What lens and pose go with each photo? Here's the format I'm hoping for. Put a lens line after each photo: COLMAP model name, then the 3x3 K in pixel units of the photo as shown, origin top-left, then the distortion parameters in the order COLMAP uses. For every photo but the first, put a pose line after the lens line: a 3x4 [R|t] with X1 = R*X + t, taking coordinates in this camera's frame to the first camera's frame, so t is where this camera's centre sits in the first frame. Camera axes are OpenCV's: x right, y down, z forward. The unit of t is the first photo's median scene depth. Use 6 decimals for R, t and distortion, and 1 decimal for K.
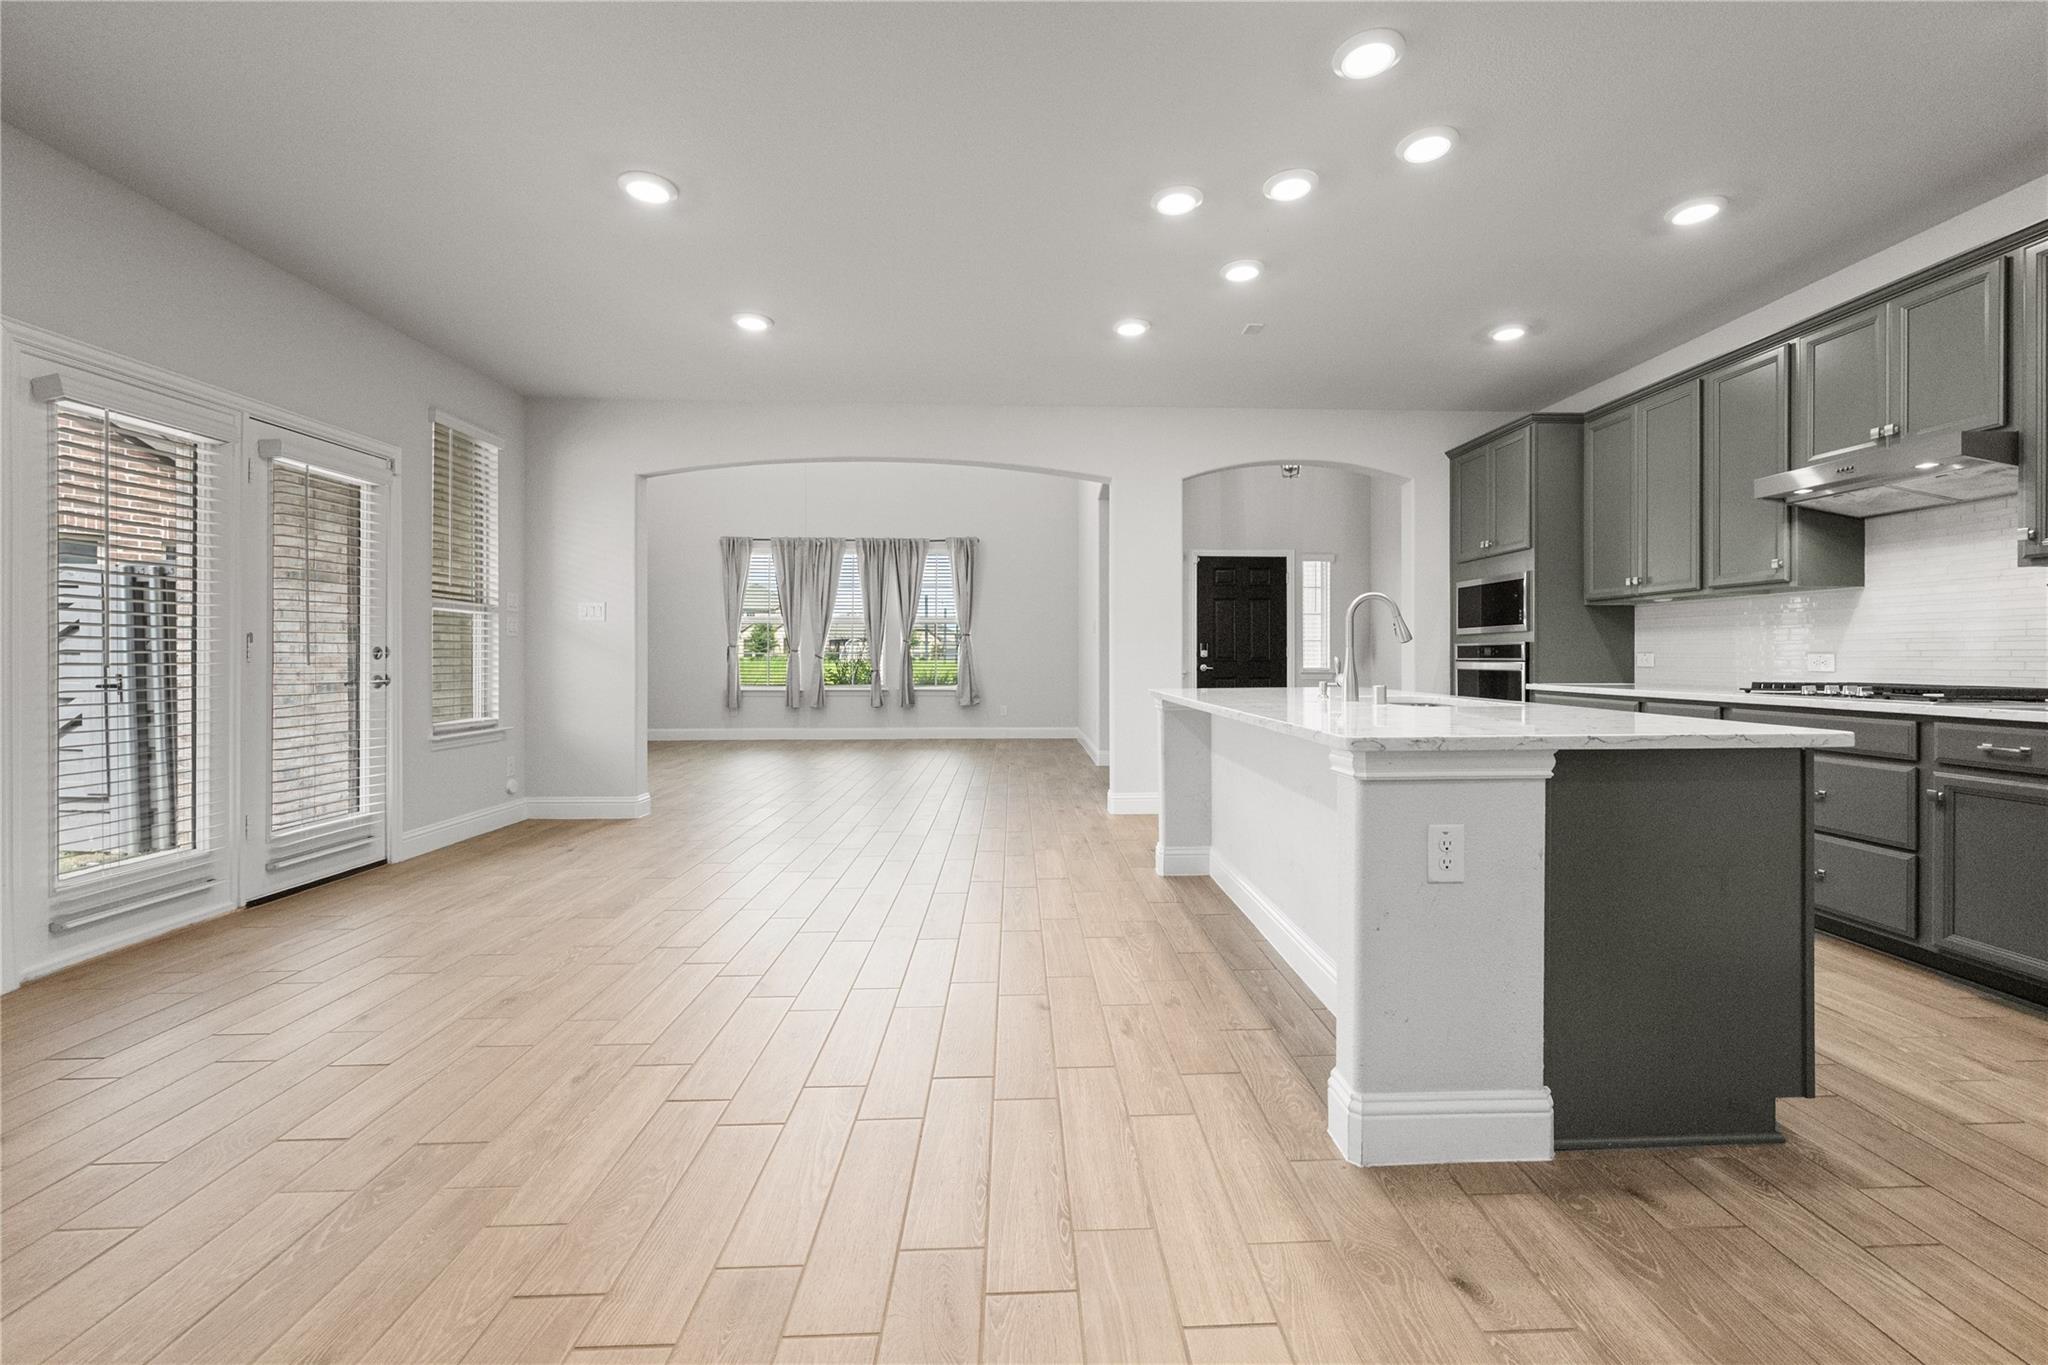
lens RADIAL K [[818.5, 0, 1024.0], [0, 818.5, 682.5], [0, 0, 1]] dist [0.000884, 0.000101]
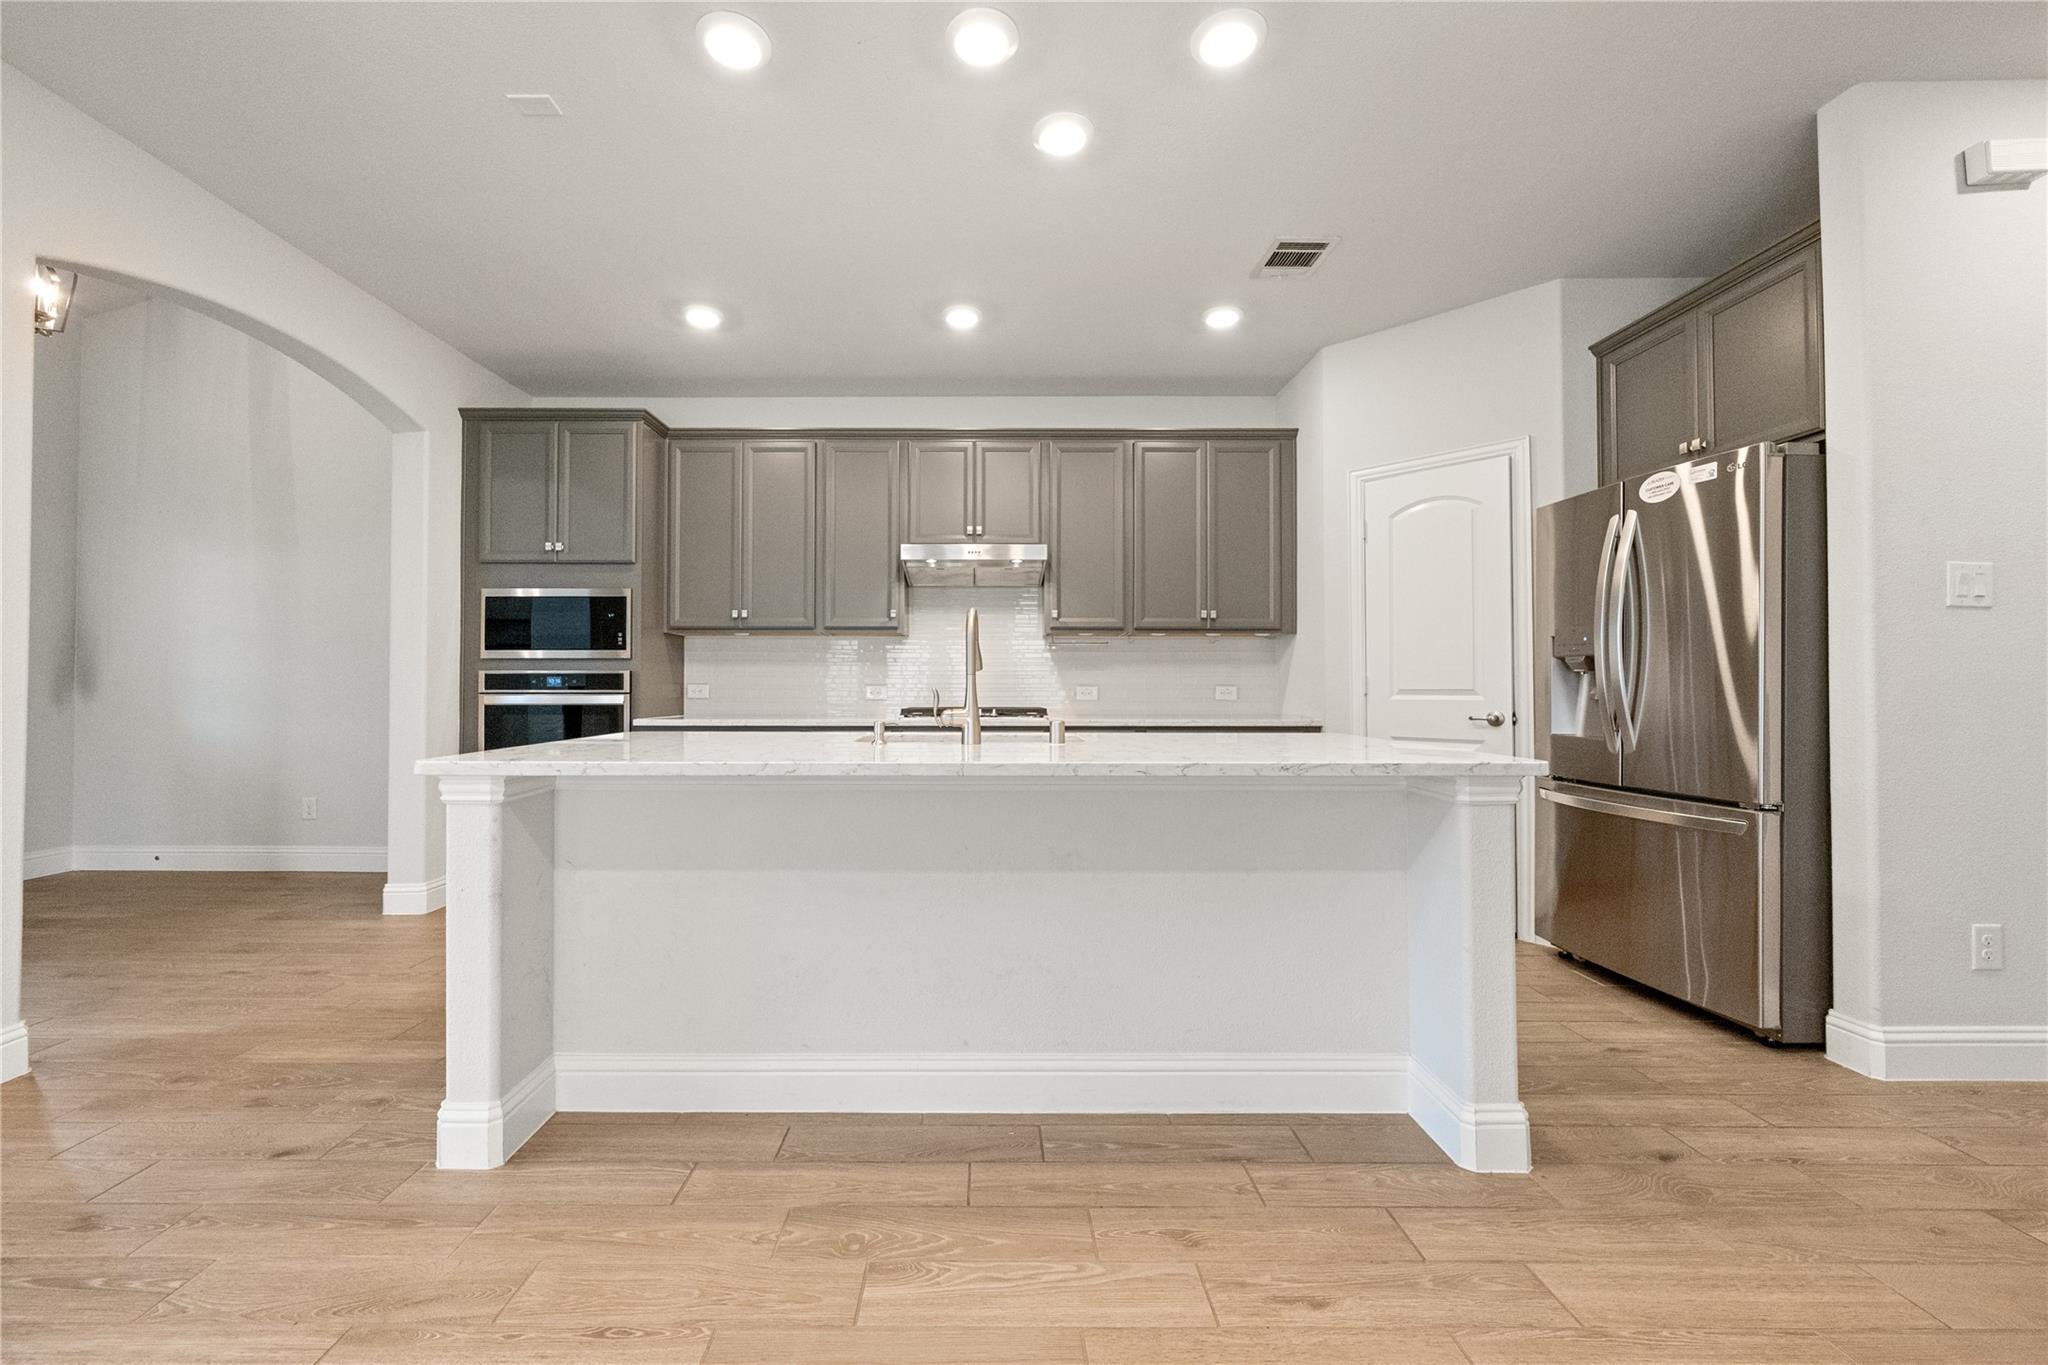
lens RADIAL K [[818.5, 0, 1024.0], [0, 818.5, 682.5], [0, 0, 1]] dist [0.000884, 0.000101]
pose [[0.017743, 0.006830, 0.999819, -0.359446], [0.032252, 0.999452, -0.007400, -0.026684], [-0.999322, 0.032377, 0.017513, 0.874801]]
